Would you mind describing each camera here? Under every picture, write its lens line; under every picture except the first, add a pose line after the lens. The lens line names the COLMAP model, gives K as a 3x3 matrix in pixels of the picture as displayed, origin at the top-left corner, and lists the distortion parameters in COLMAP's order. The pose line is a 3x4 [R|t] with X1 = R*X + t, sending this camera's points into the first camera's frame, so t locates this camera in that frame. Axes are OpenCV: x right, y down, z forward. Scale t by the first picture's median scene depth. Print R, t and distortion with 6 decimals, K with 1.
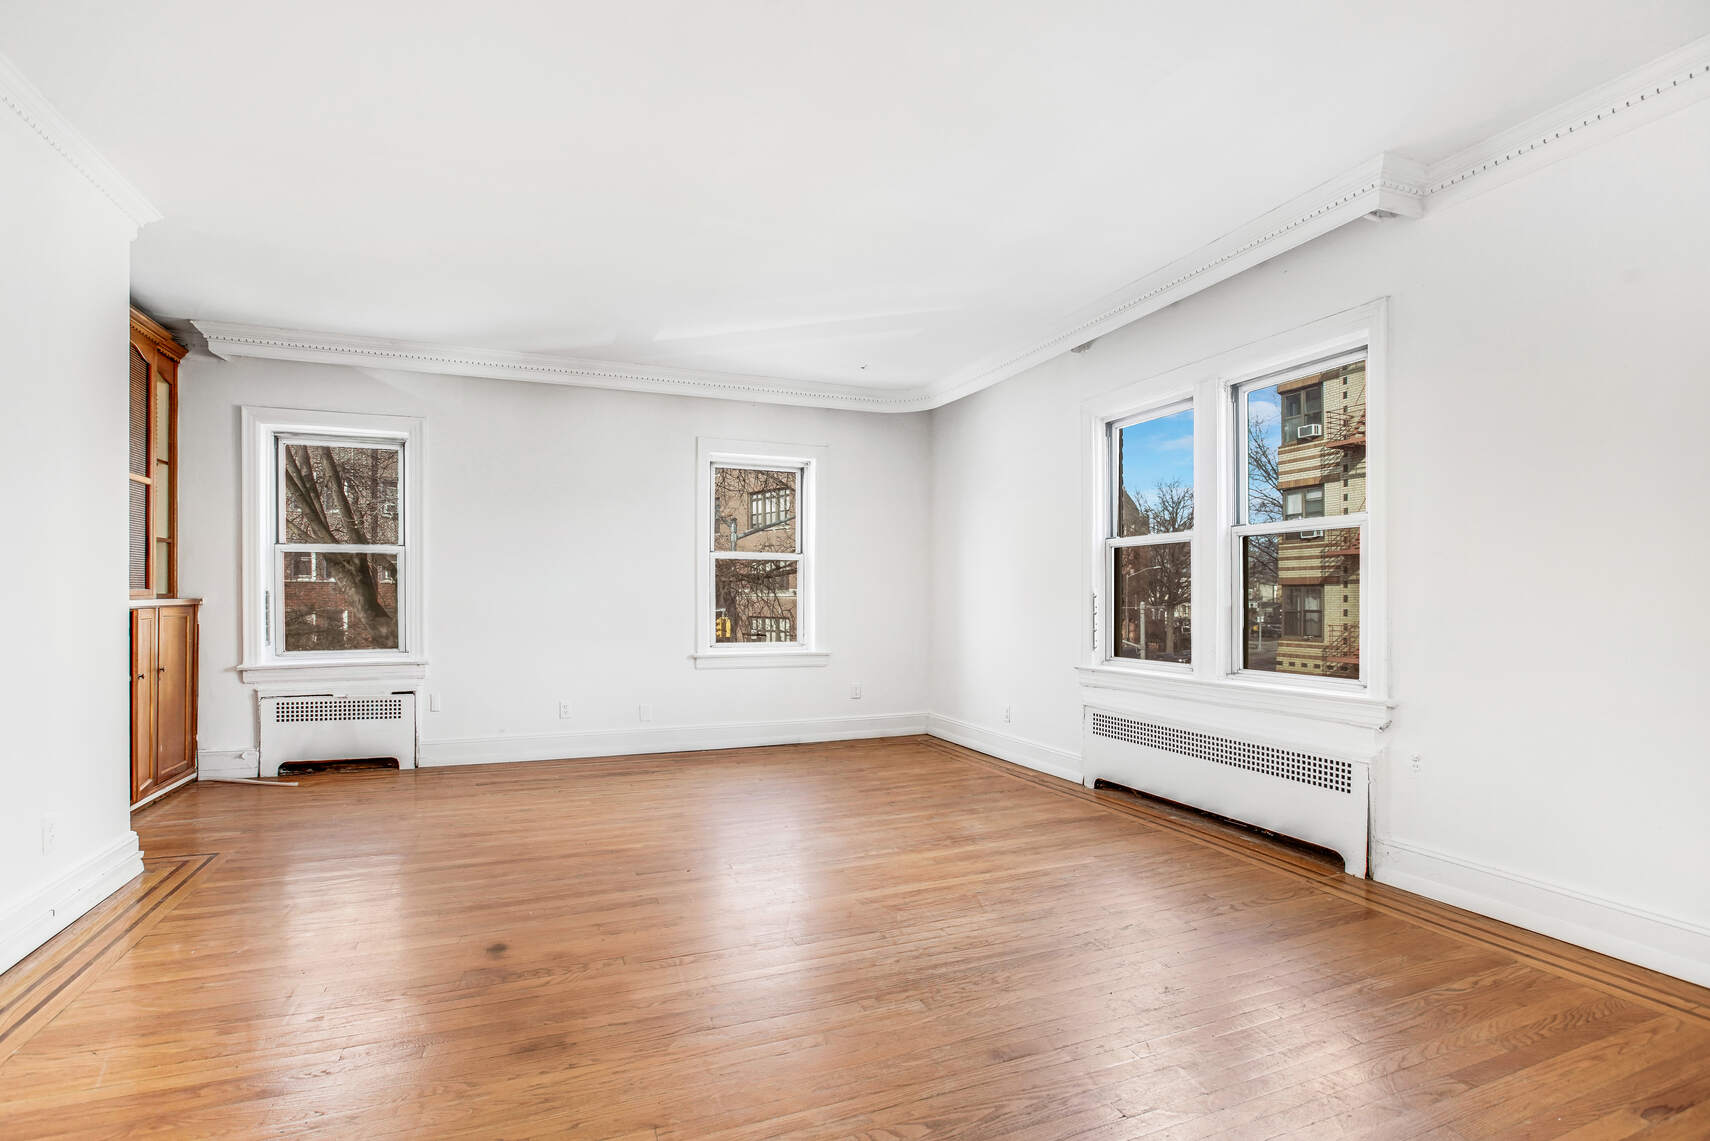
lens RADIAL K [[839.1, 0, 851.0], [0, 839.1, 596.6], [0, 0, 1]] dist [-0.028268, 0.001088]
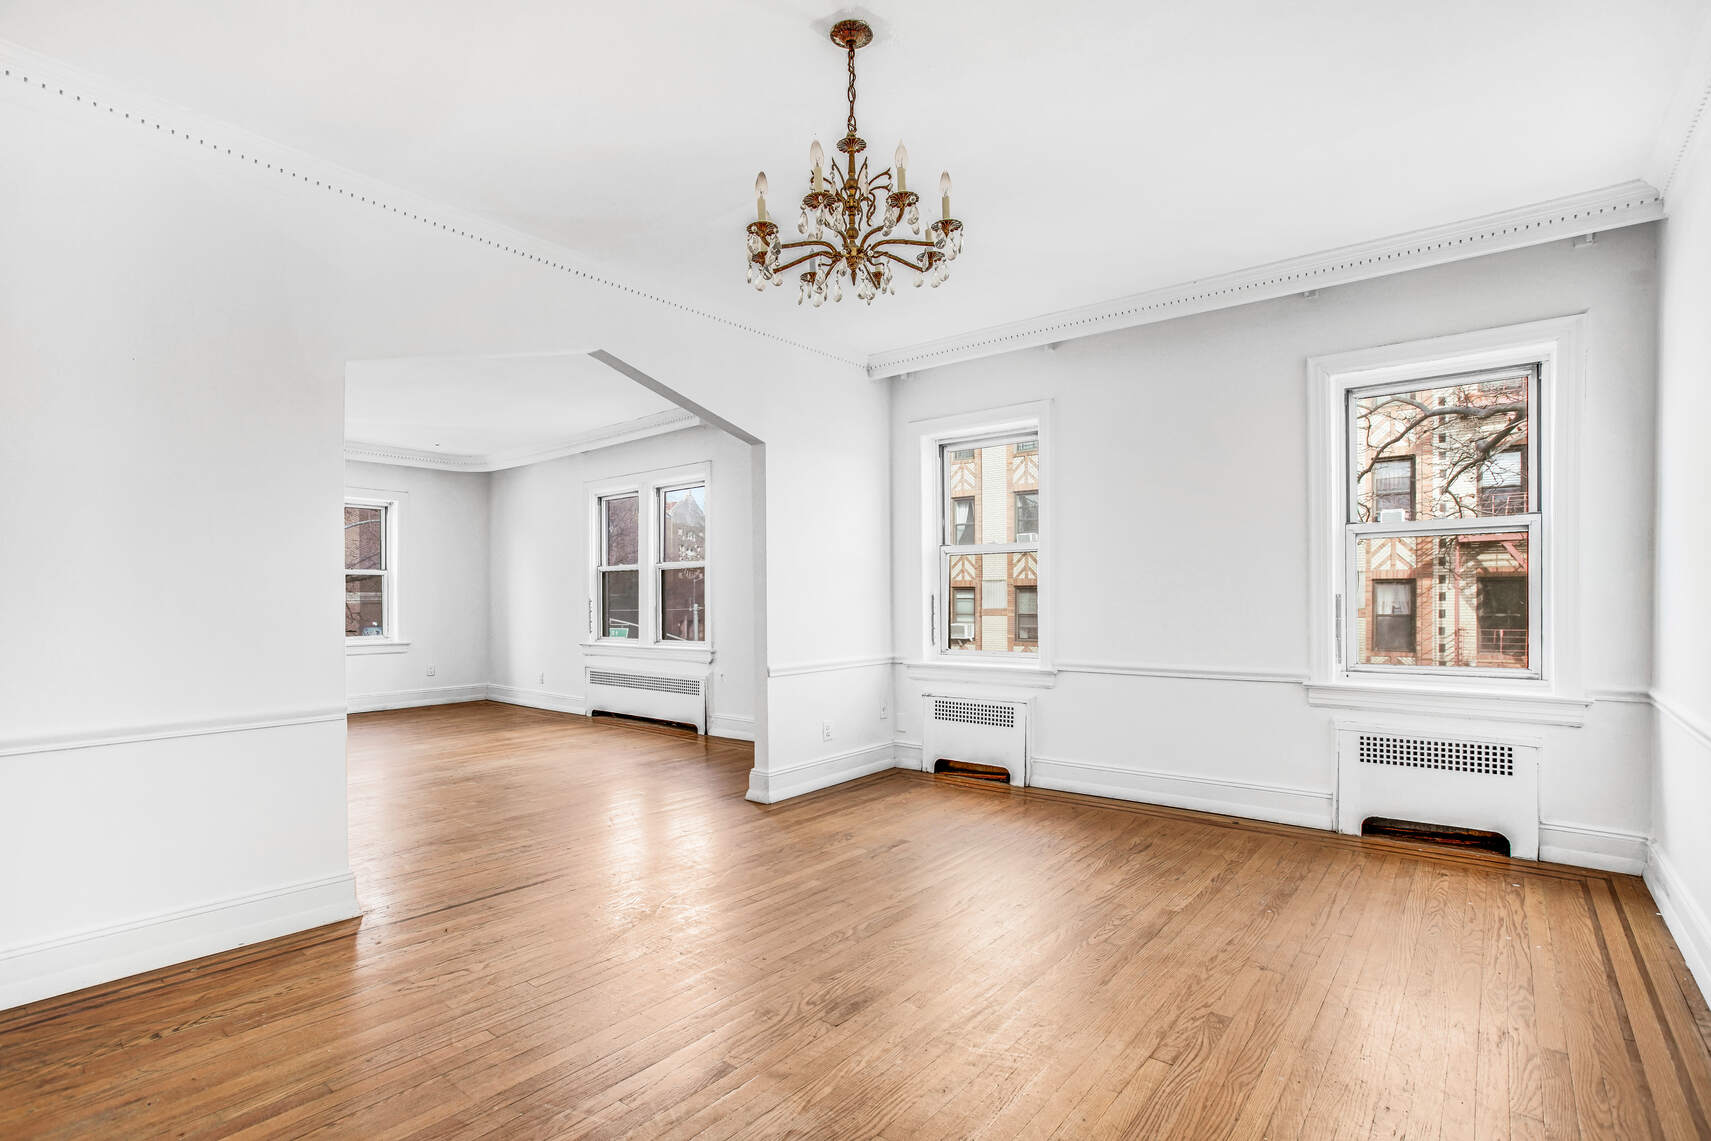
lens RADIAL K [[839.6, 0, 851.5], [0, 839.6, 596.6], [0, 0, 1]] dist [-0.028268, 0.001088]
pose [[0.885902, -0.005117, 0.463843, -0.023604], [0.006067, 0.999981, -0.000555, -0.005061], [-0.463832, 0.003306, 0.885917, -0.726745]]
